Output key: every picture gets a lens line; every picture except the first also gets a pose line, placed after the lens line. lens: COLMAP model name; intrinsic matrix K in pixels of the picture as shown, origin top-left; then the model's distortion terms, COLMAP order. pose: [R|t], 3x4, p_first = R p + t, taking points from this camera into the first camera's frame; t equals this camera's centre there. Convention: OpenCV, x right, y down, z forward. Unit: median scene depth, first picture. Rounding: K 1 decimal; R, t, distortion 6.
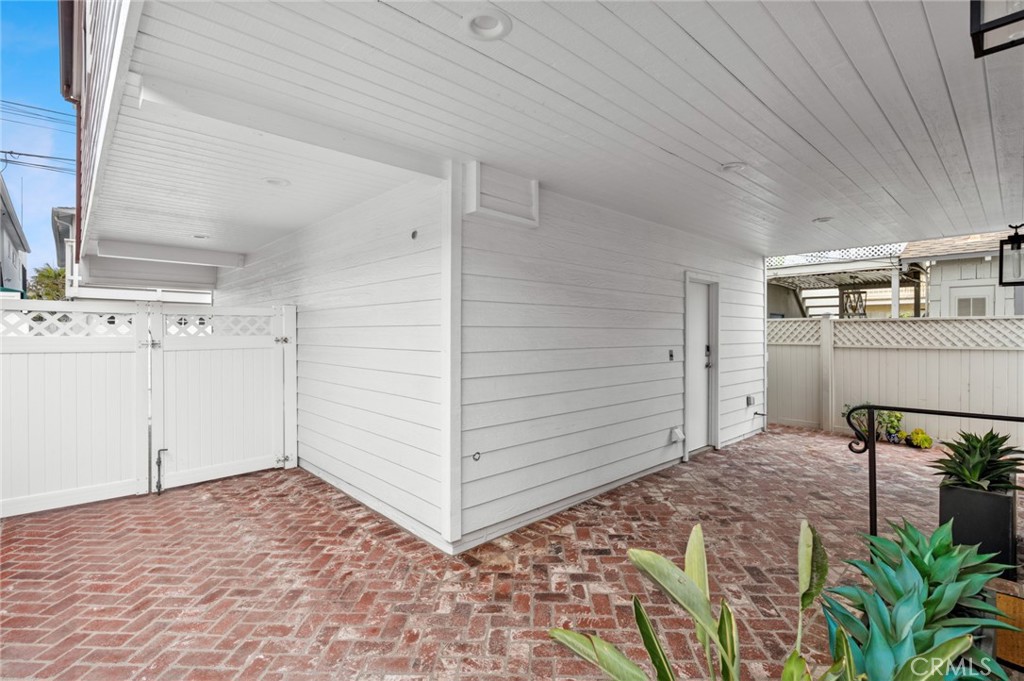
lens RADIAL K [[477.2, 0, 513.5], [0, 477.2, 338.9], [0, 0, 1]] dist [-0.000282, -0.000328]
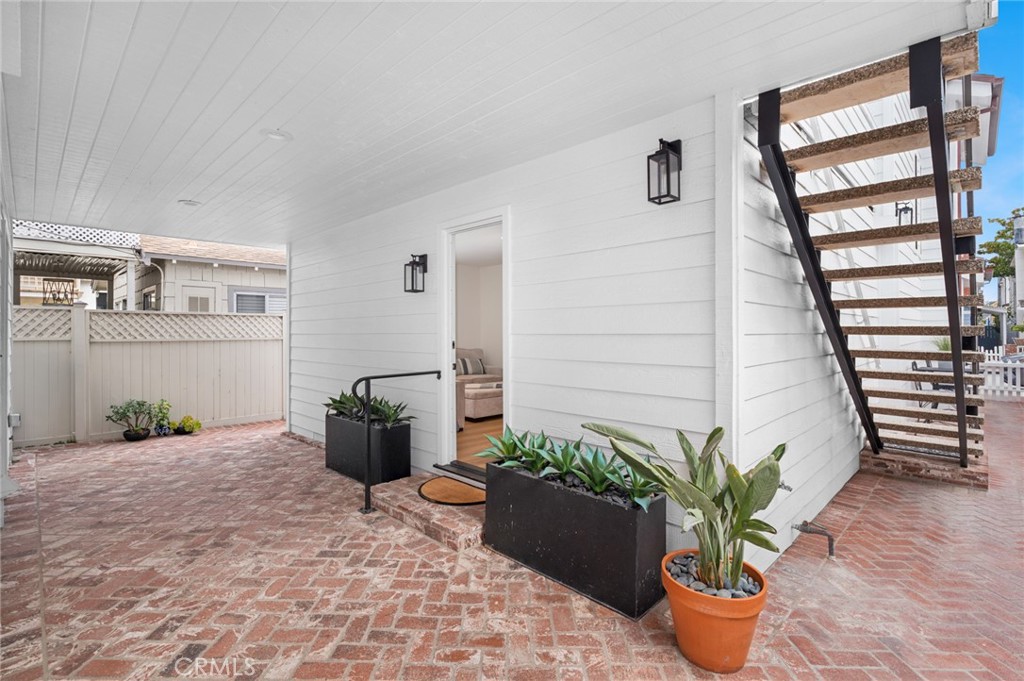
lens RADIAL K [[477.2, 0, 513.5], [0, 477.2, 338.9], [0, 0, 1]] dist [-0.000282, -0.000328]
pose [[-0.047808, -0.013320, 0.998768, -0.325682], [0.014569, 0.999795, 0.014031, 0.015457], [-0.998750, 0.015222, -0.047604, 0.410762]]
